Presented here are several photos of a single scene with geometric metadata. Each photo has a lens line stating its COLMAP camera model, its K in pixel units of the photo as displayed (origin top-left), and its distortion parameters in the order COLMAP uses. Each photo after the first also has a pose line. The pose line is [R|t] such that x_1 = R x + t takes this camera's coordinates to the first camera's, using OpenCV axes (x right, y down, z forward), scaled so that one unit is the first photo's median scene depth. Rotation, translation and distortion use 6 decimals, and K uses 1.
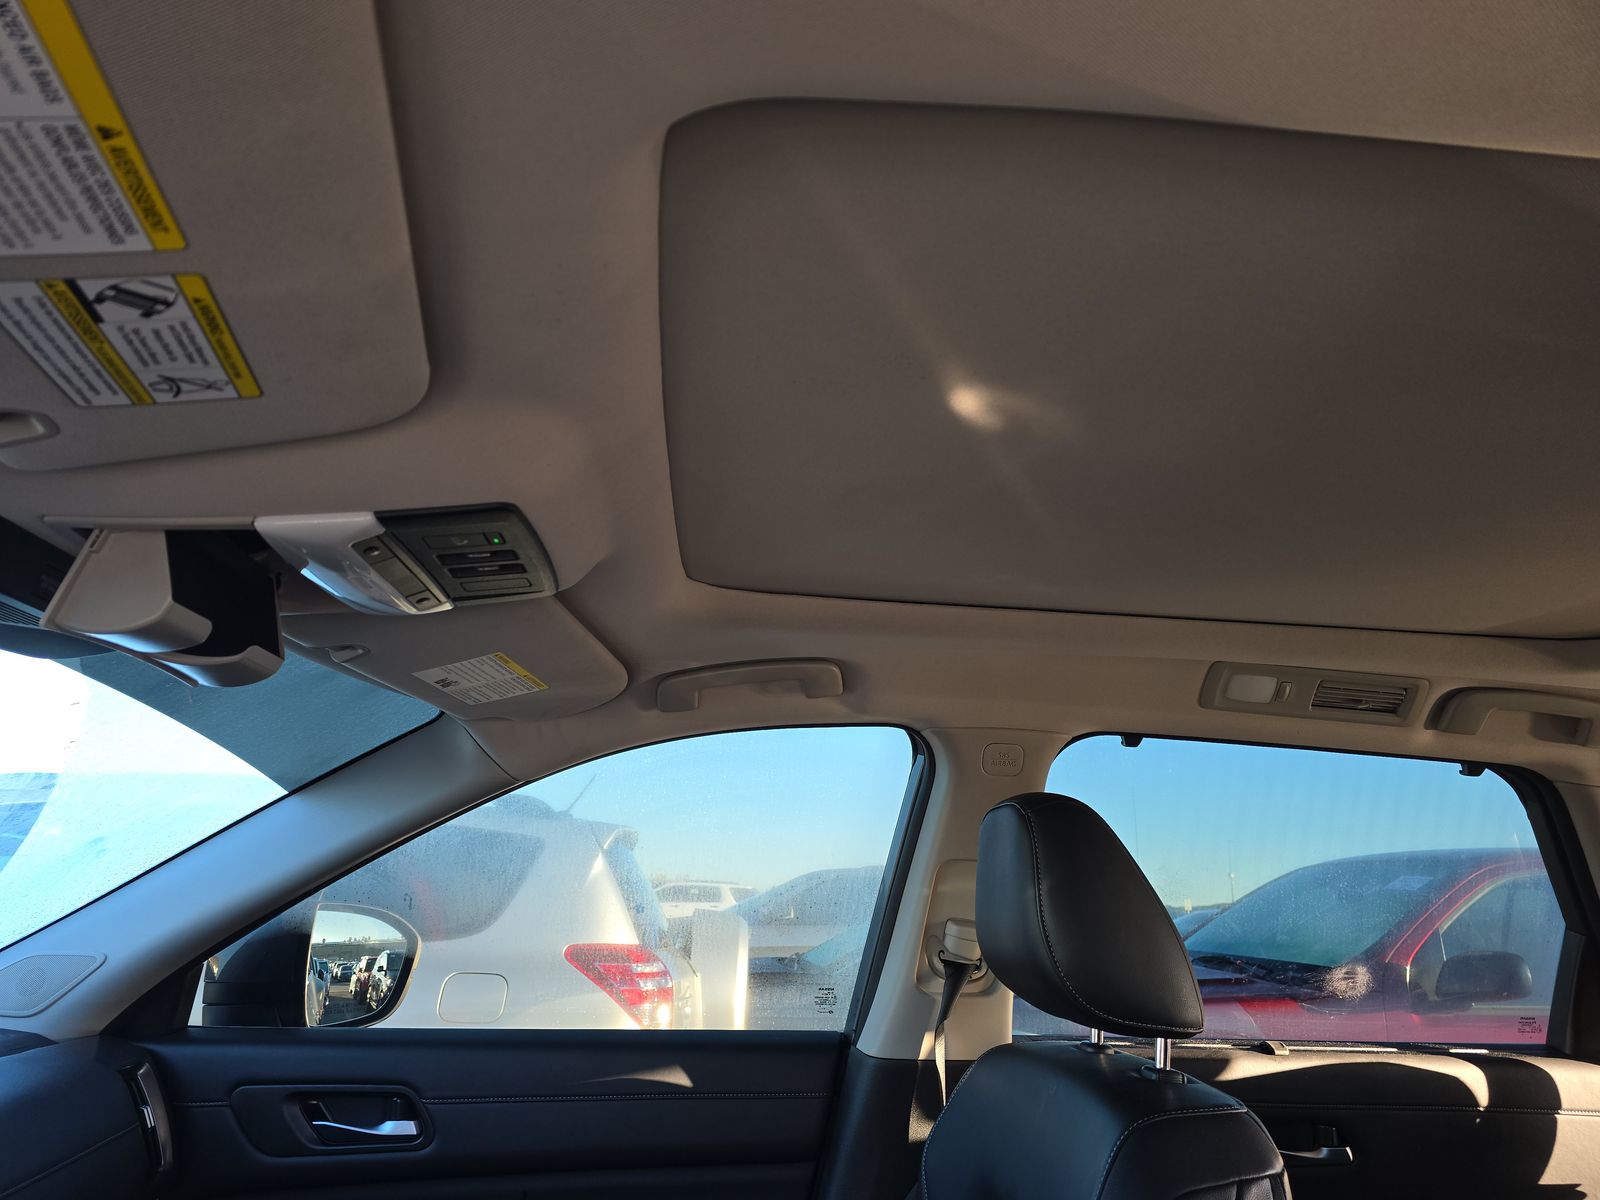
lens RADIAL K [[1029.1, 0, 791.3], [0, 1029.1, 607.7], [0, 0, 1]] dist [0.030287, -0.001355]
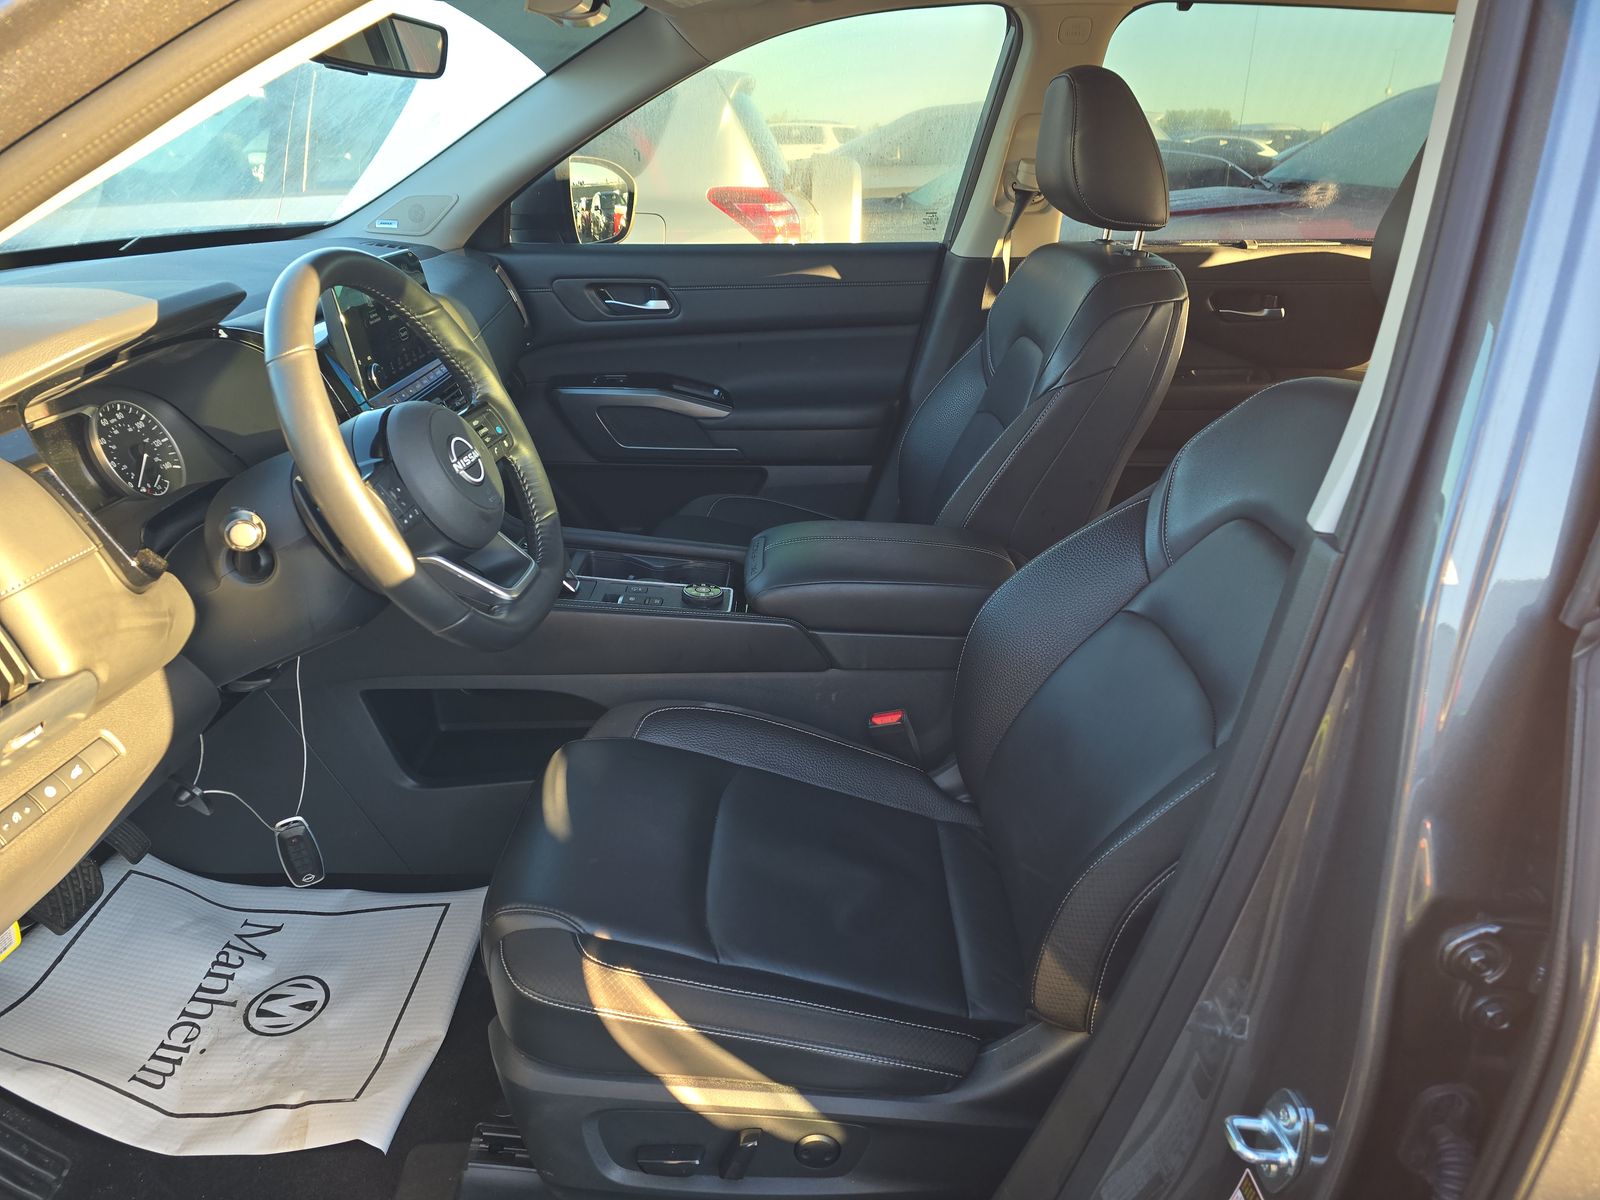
lens RADIAL K [[1029.1, 0, 791.3], [0, 1029.1, 607.7], [0, 0, 1]] dist [0.030287, -0.001355]
pose [[0.995654, 0.013373, -0.092160, -0.021235], [0.049218, 0.764556, 0.642675, -0.149586], [0.079056, -0.644418, 0.760575, -0.479010]]
